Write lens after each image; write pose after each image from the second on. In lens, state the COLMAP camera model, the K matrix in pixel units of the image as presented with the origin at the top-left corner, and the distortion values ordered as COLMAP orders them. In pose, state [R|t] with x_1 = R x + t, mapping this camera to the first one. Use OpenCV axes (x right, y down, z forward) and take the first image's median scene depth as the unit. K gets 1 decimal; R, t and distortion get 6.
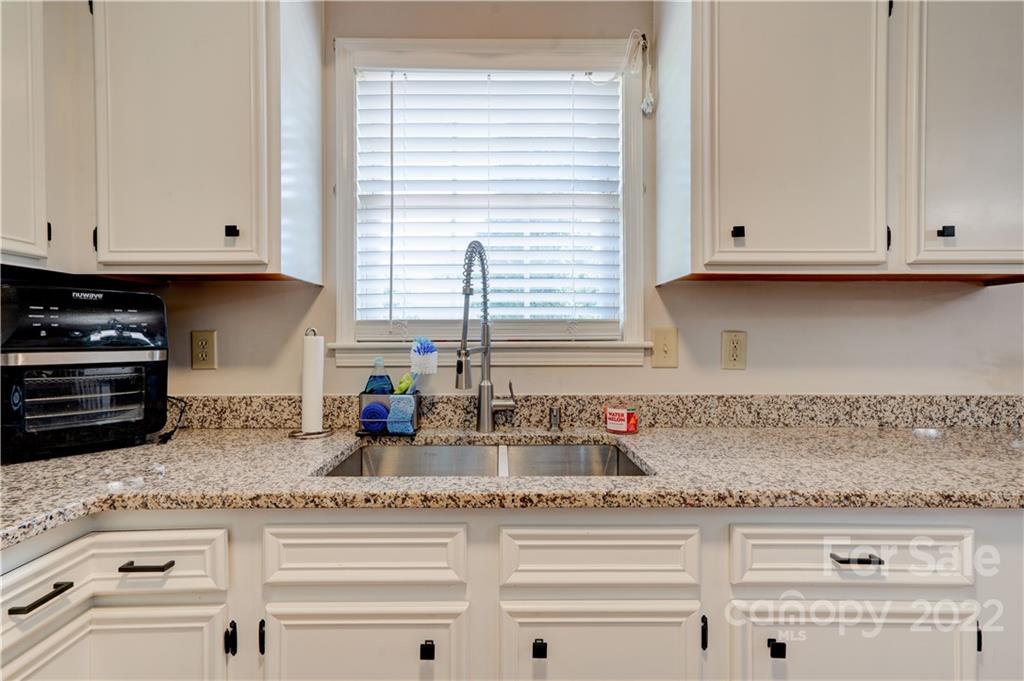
lens RADIAL K [[470.3, 0, 509.5], [0, 470.3, 335.3], [0, 0, 1]] dist [-0.003521, 0.011342]
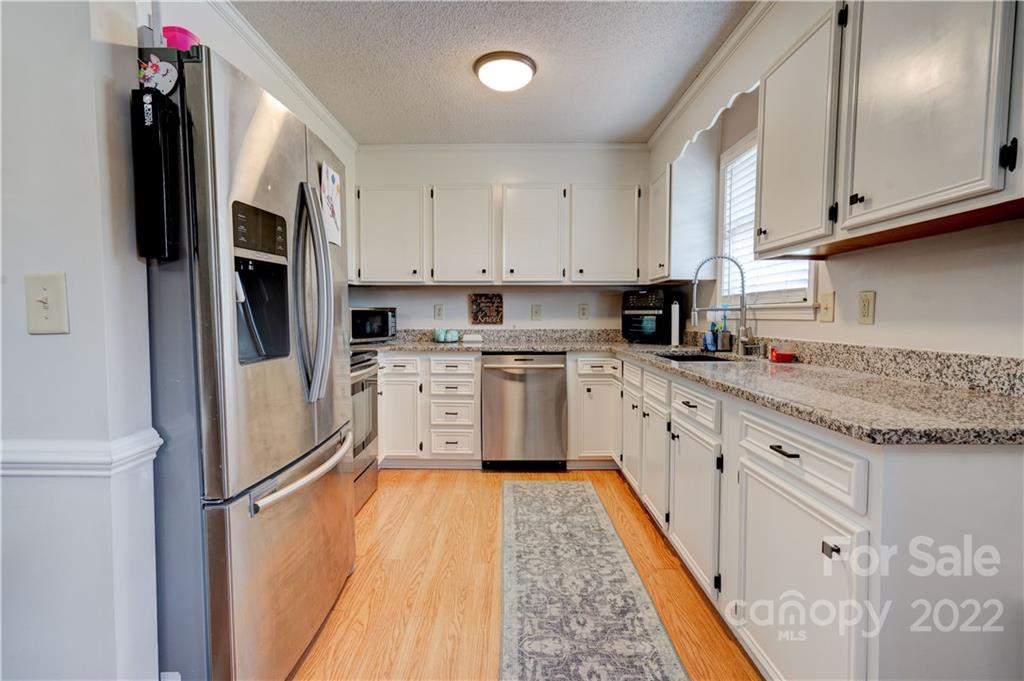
lens RADIAL K [[470.3, 0, 506.1], [0, 470.3, 336.2], [0, 0, 1]] dist [-0.003521, 0.011342]
pose [[-0.015722, 0.042281, -0.998982, 1.701525], [-0.007780, 0.999070, 0.042407, 0.060618], [0.999846, 0.008438, -0.015379, 0.124552]]
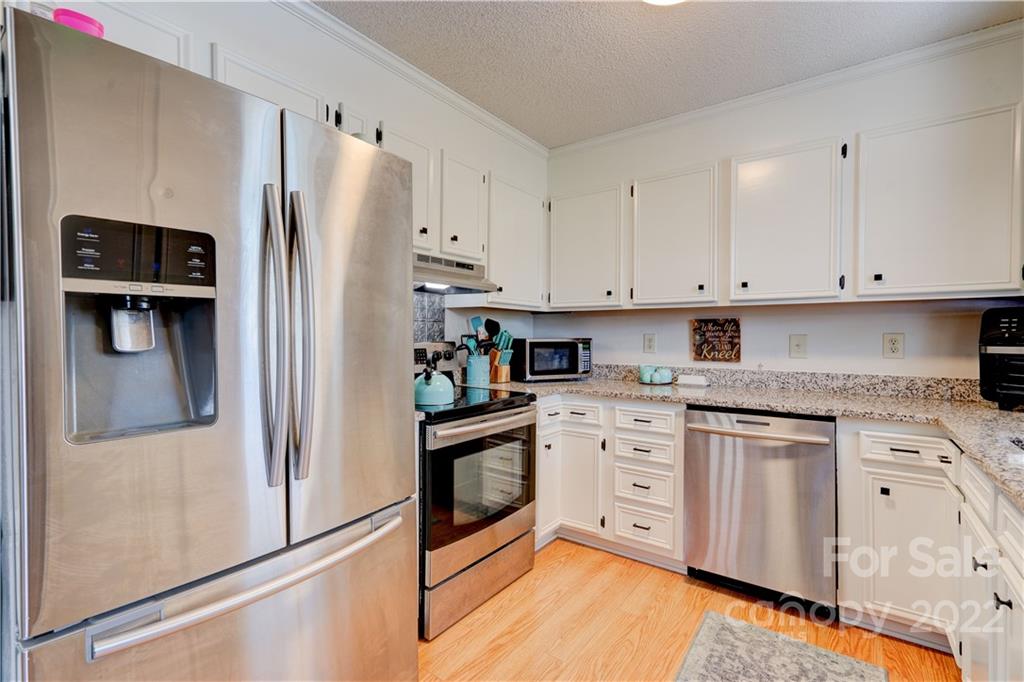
lens RADIAL K [[470.3, 0, 508.7], [0, 470.3, 338.7], [0, 0, 1]] dist [-0.003521, 0.011342]
pose [[-0.594553, 0.000106, -0.804056, 1.054953], [-0.010858, 0.999908, 0.008161, 0.009795], [0.803983, 0.013583, -0.594497, 0.421239]]
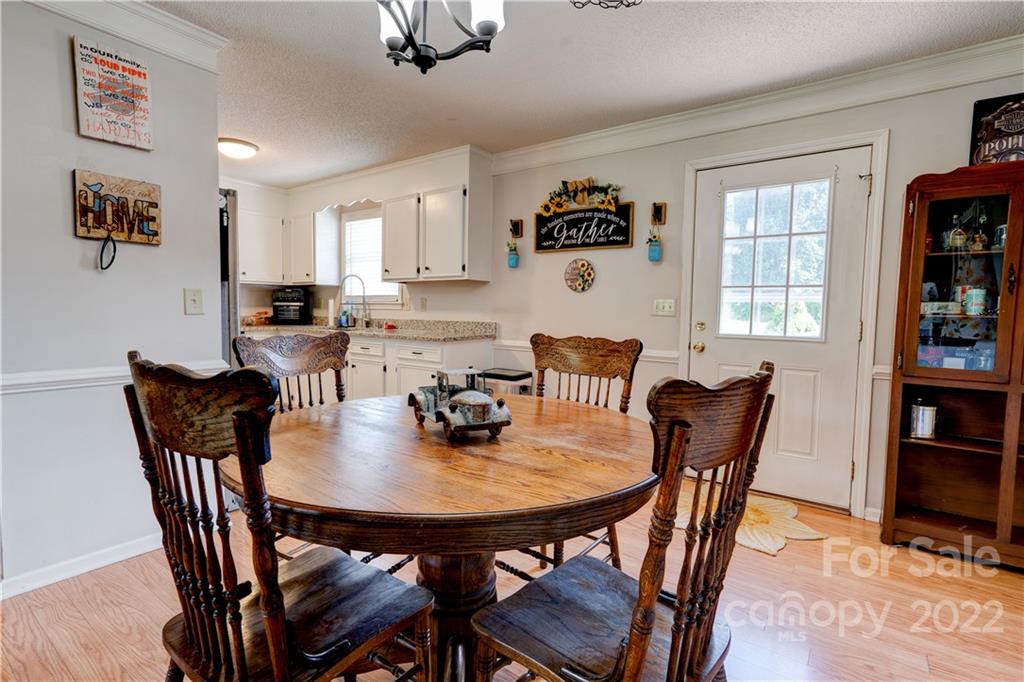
lens RADIAL K [[470.3, 0, 508.2], [0, 470.3, 335.5], [0, 0, 1]] dist [-0.003521, 0.011342]
pose [[0.811483, 0.043601, -0.582747, 2.719266], [-0.015024, 0.998440, 0.053782, 0.057731], [0.584183, -0.034888, 0.810872, -1.132751]]
